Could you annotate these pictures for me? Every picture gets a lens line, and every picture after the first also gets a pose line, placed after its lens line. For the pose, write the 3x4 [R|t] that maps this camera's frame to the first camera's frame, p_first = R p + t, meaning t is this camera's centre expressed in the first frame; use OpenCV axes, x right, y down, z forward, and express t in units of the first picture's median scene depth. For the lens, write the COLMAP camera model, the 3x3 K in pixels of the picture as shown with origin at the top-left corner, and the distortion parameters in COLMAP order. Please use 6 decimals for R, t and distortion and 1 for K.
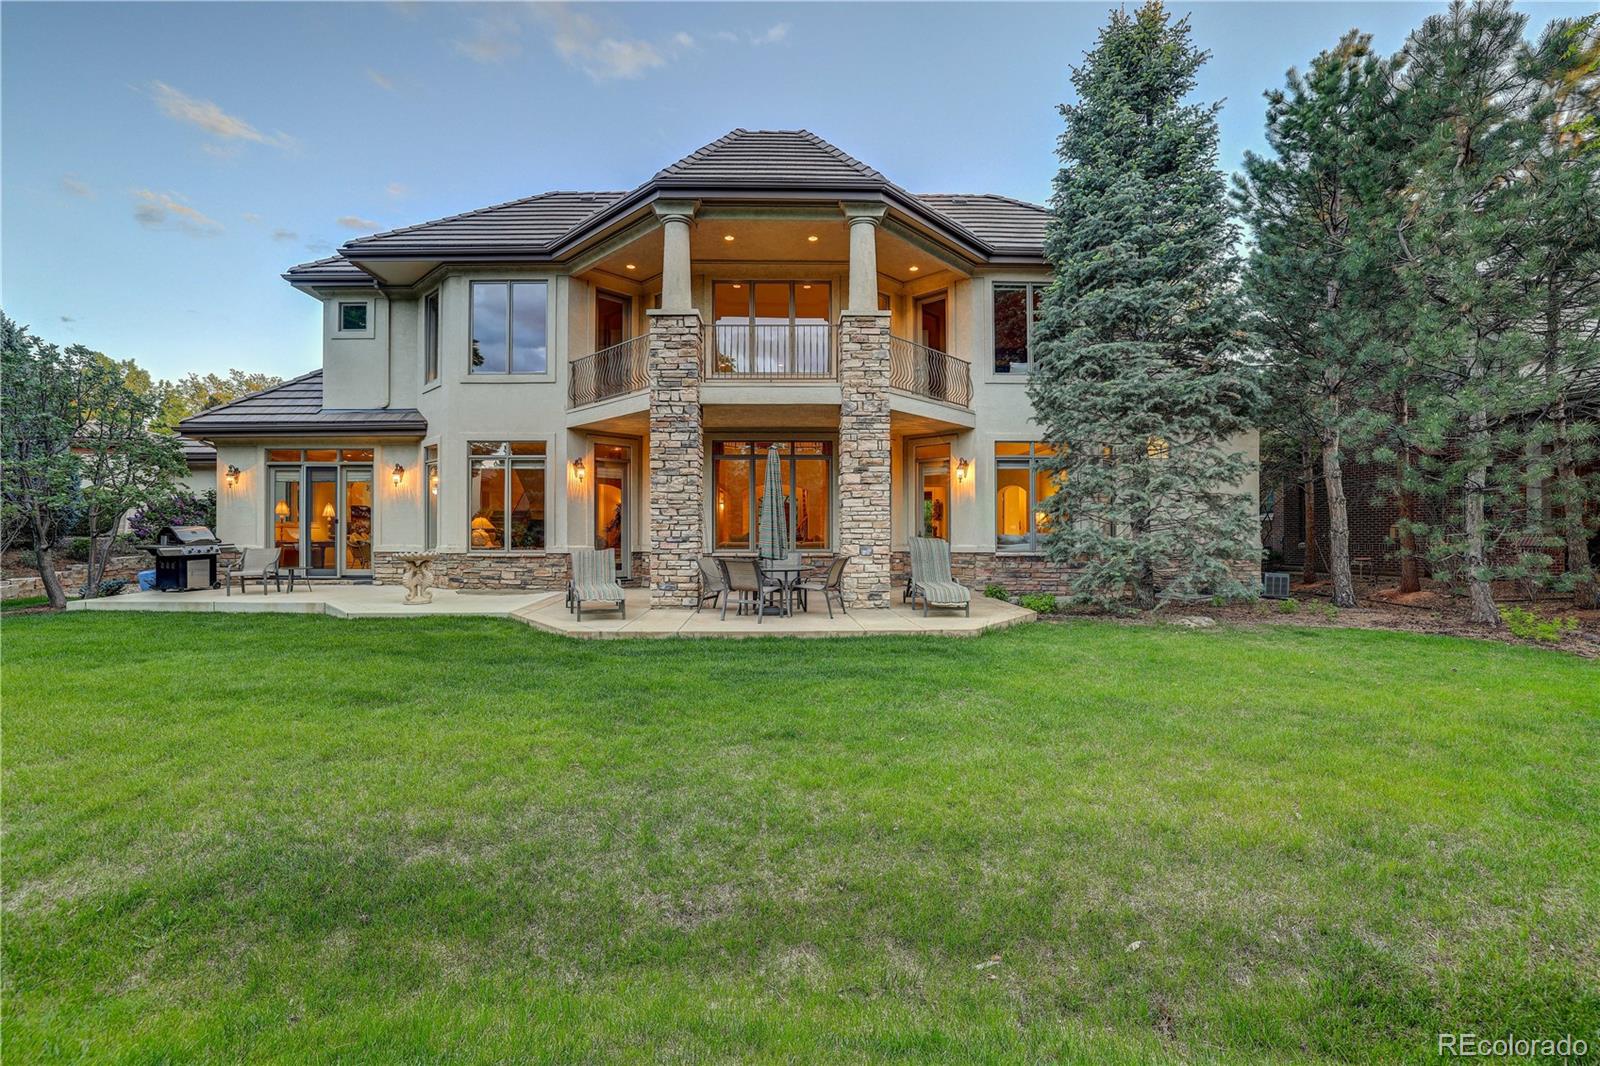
lens RADIAL K [[687.1, 0, 795.2], [0, 687.1, 533.2], [0, 0, 1]] dist [-0.044207, 0.012647]
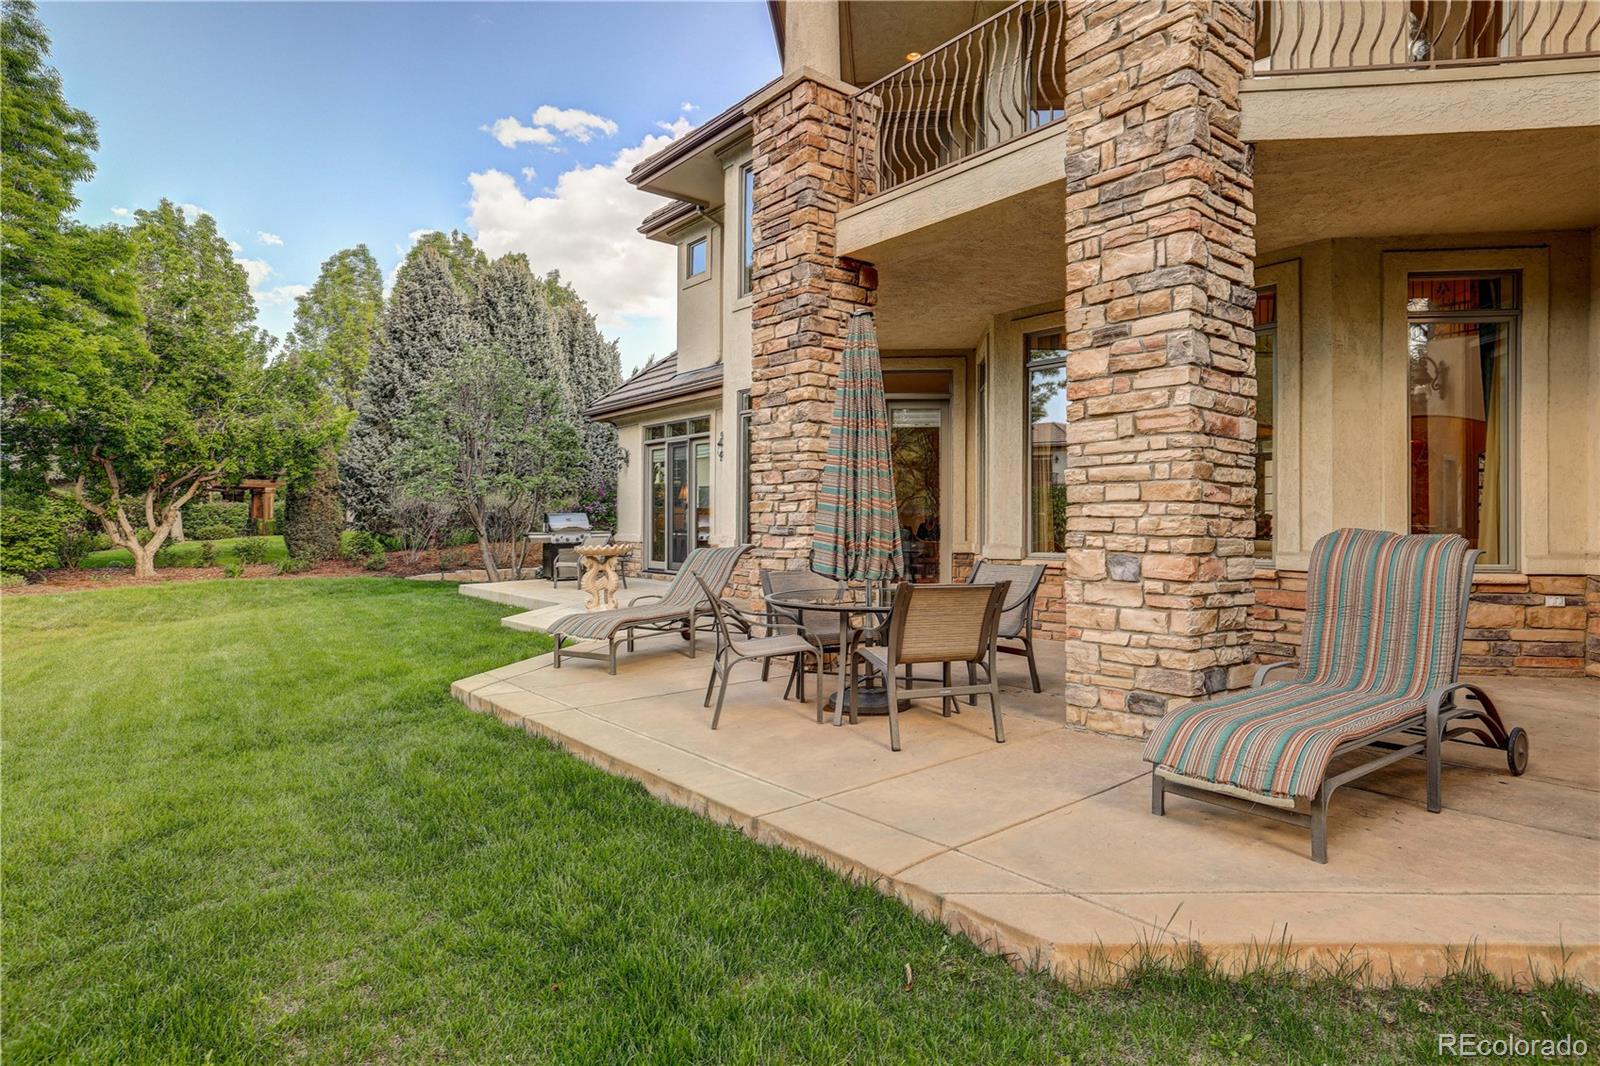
lens RADIAL K [[868.4, 0, 799.9], [0, 868.4, 517.7], [0, 0, 1]] dist [-0.016134, 0.000867]
pose [[0.624636, -0.003370, -0.780909, 0.339105], [-0.002048, 0.999980, -0.005954, 0.003481], [0.780913, 0.005318, 0.624617, 0.600648]]
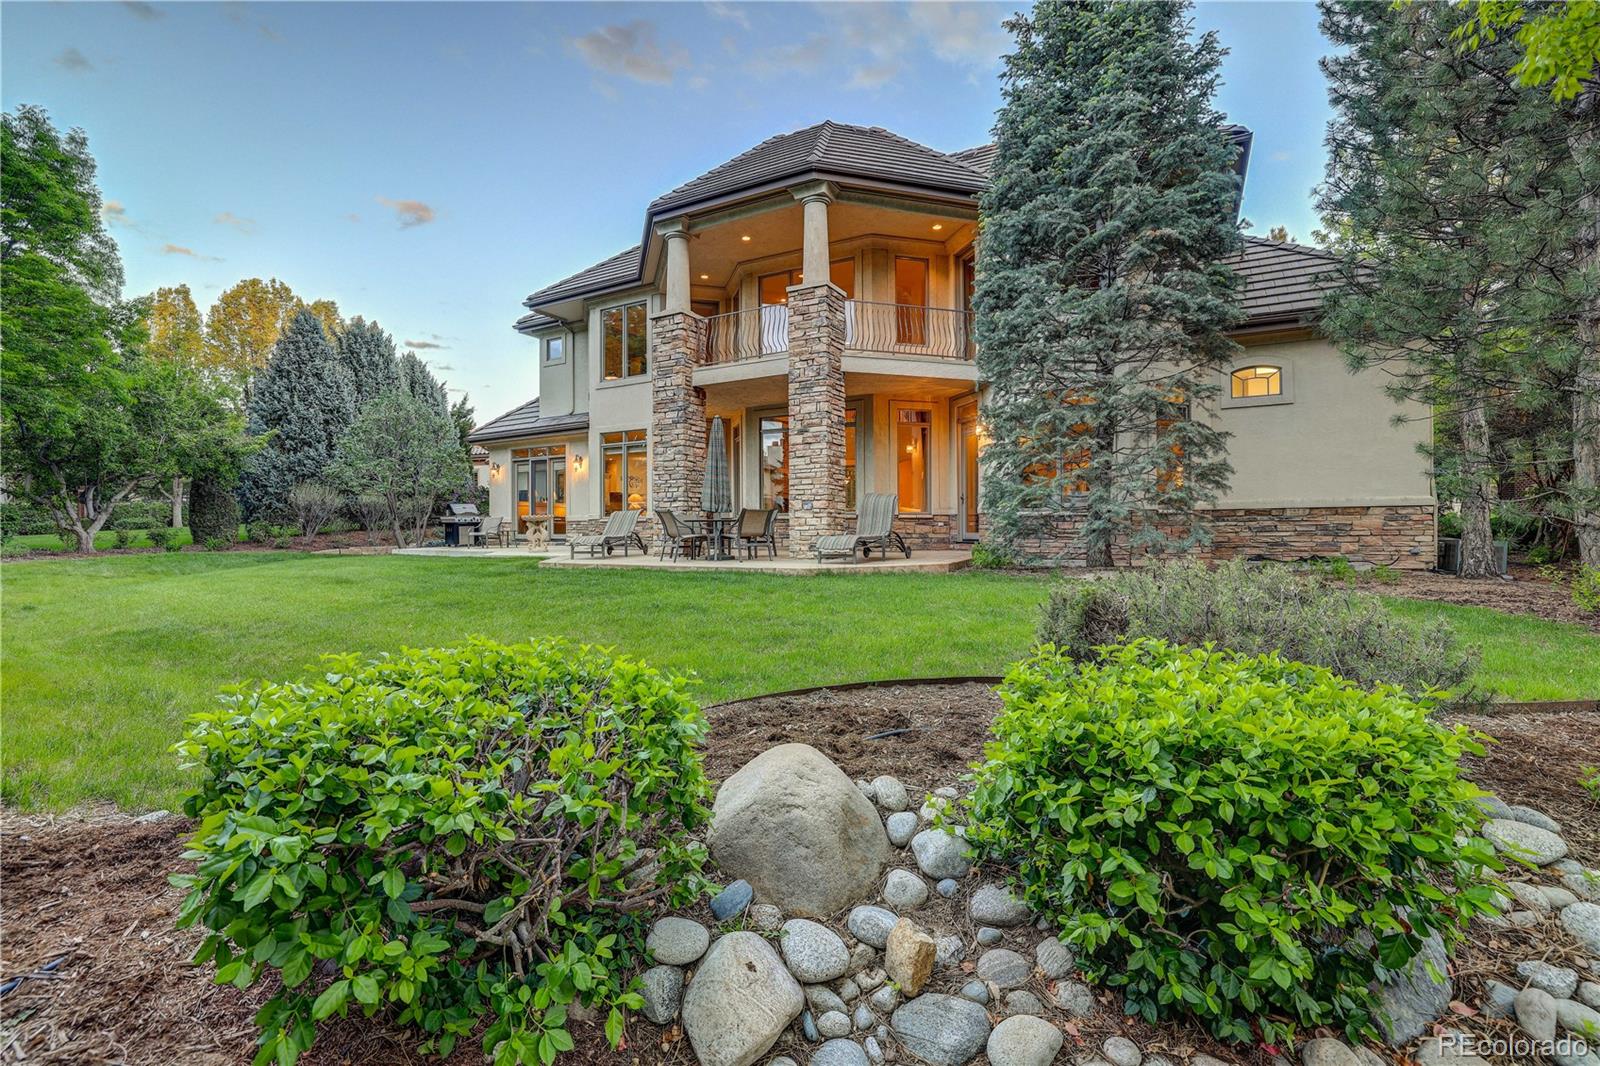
lens RADIAL K [[687.1, 0, 806.2], [0, 687.1, 528.3], [0, 0, 1]] dist [-0.044207, 0.012647]
pose [[0.874453, -0.005176, -0.485083, 0.623280], [0.006500, 0.999978, 0.001048, 0.059842], [0.485067, -0.004070, 0.874467, 0.053288]]
